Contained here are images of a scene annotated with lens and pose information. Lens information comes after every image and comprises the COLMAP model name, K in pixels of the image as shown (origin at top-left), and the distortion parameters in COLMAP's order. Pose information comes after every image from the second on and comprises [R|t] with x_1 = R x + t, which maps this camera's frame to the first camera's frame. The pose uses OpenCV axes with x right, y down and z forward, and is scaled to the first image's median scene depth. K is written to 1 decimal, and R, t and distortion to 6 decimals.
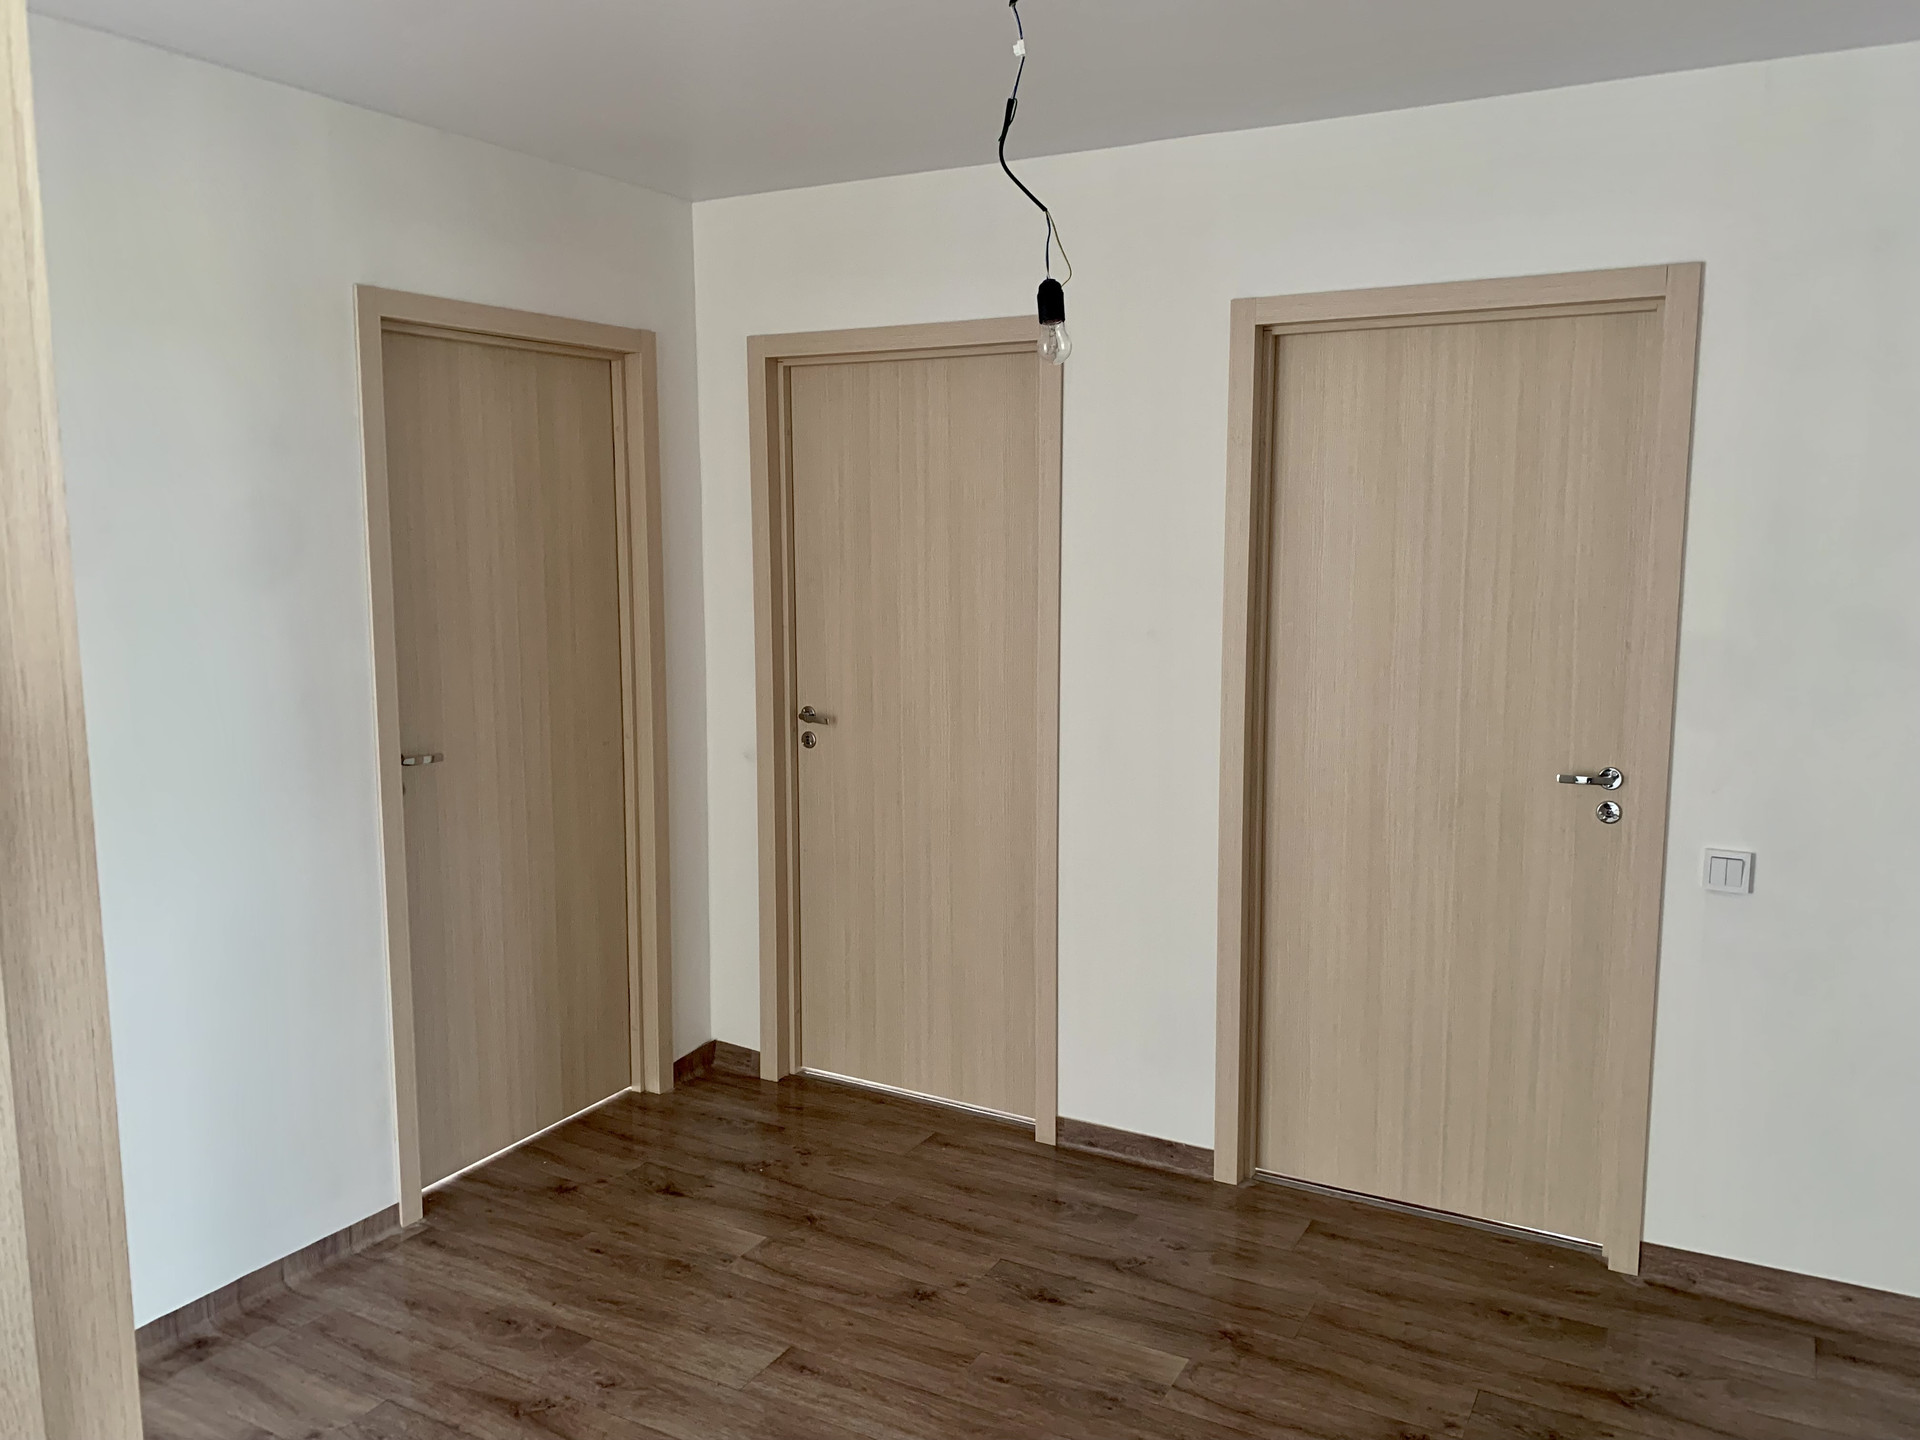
lens RADIAL K [[1479.1, 0, 964.4], [0, 1479.1, 697.6], [0, 0, 1]] dist [0.002583, 0.004793]
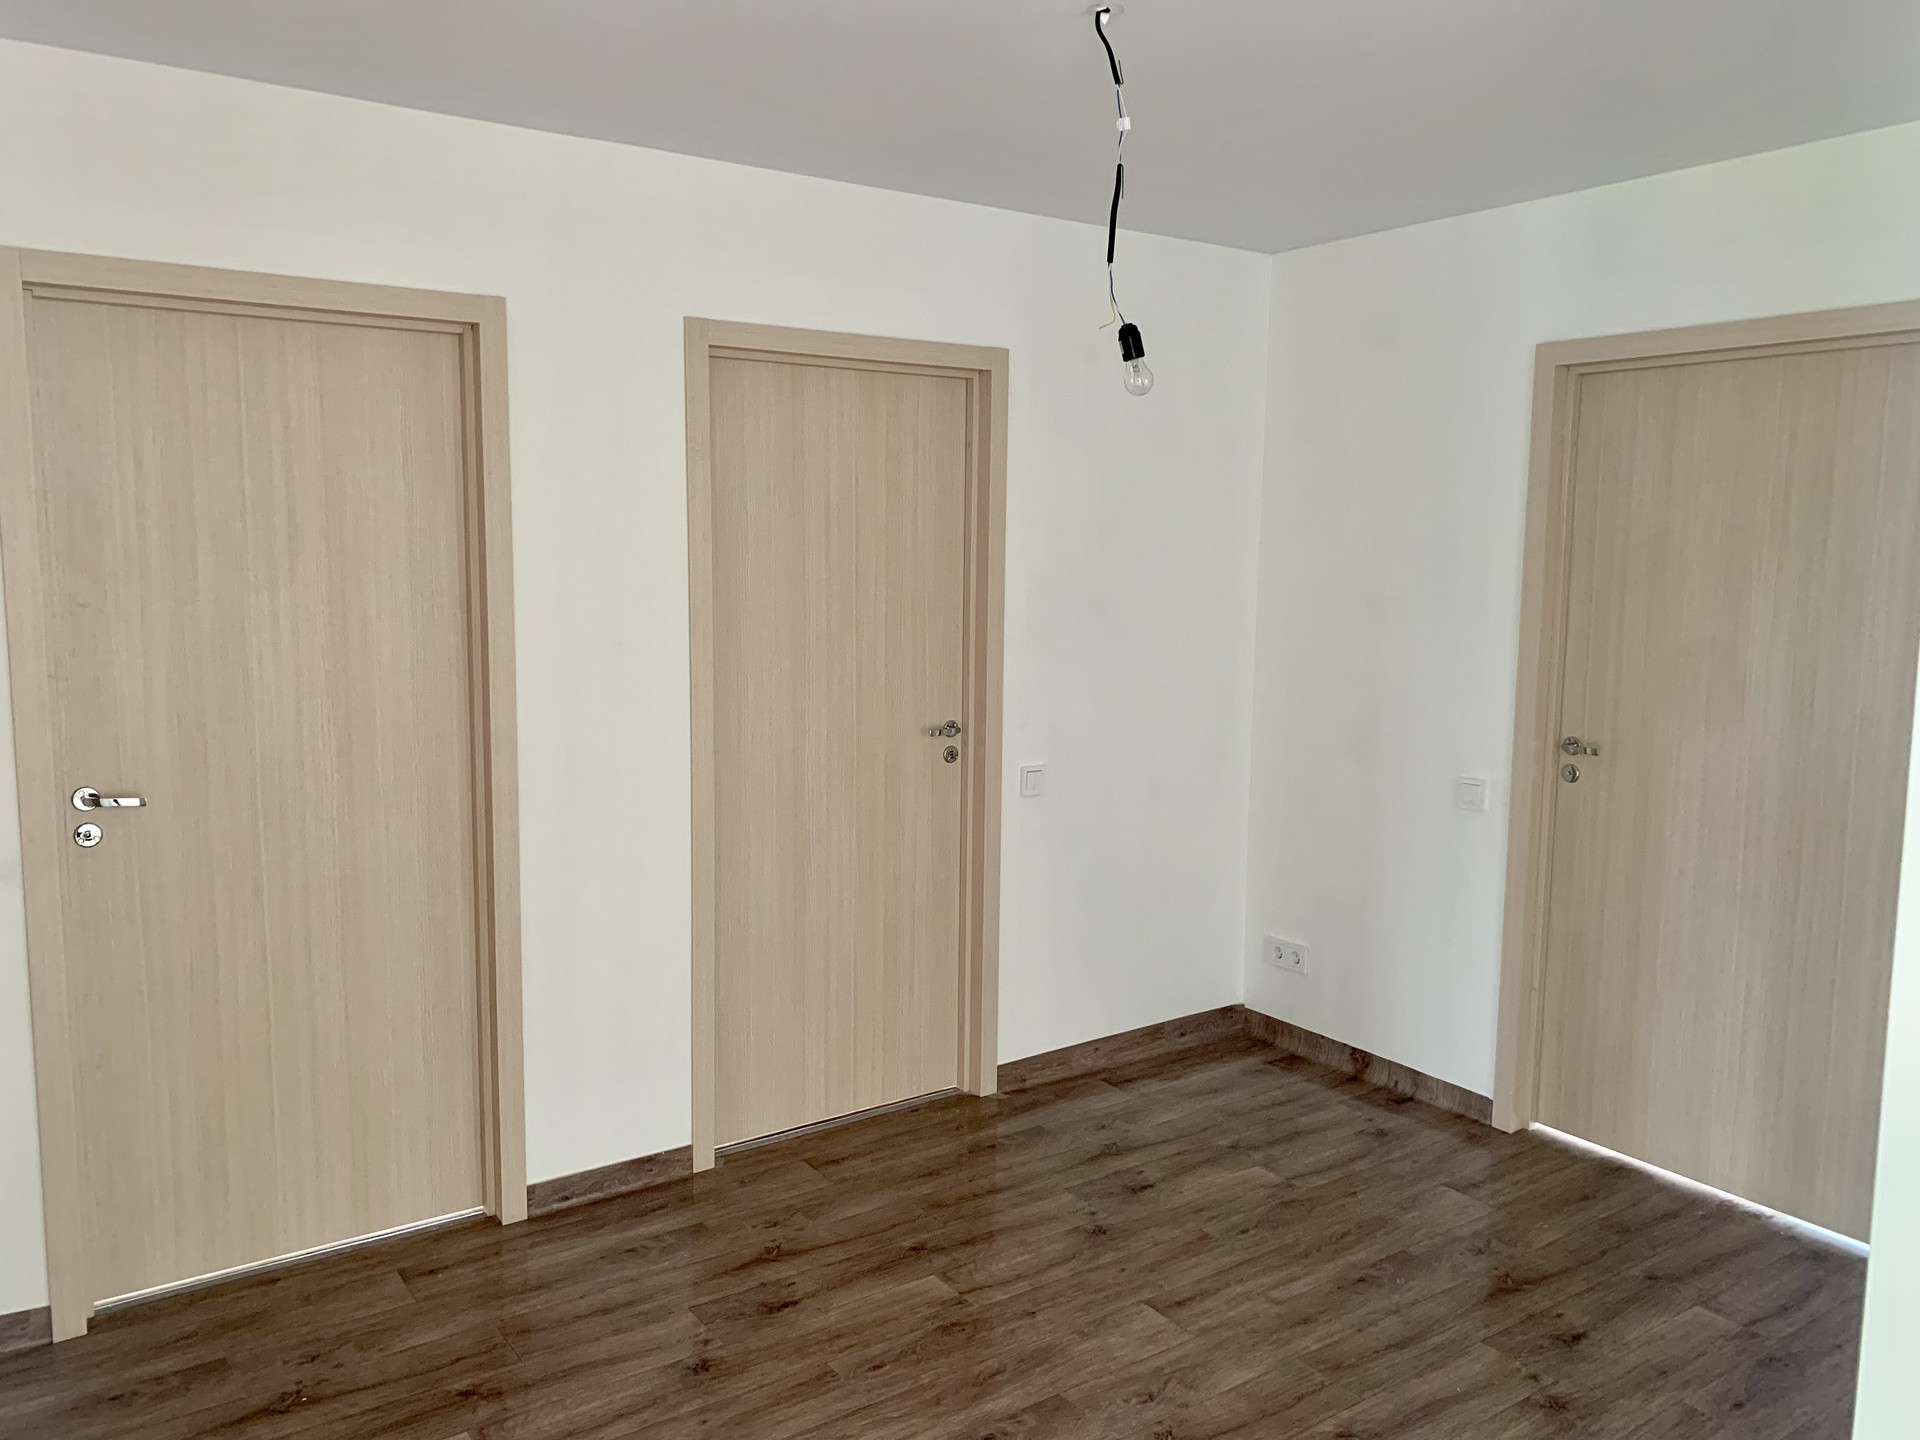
lens RADIAL K [[1479.1, 0, 964.4], [0, 1479.1, 697.6], [0, 0, 1]] dist [0.002583, 0.004793]
pose [[0.438932, -0.097322, 0.893234, -0.698024], [0.102365, 0.993061, 0.057897, -0.045243], [-0.892670, 0.066024, 0.445849, 0.389847]]
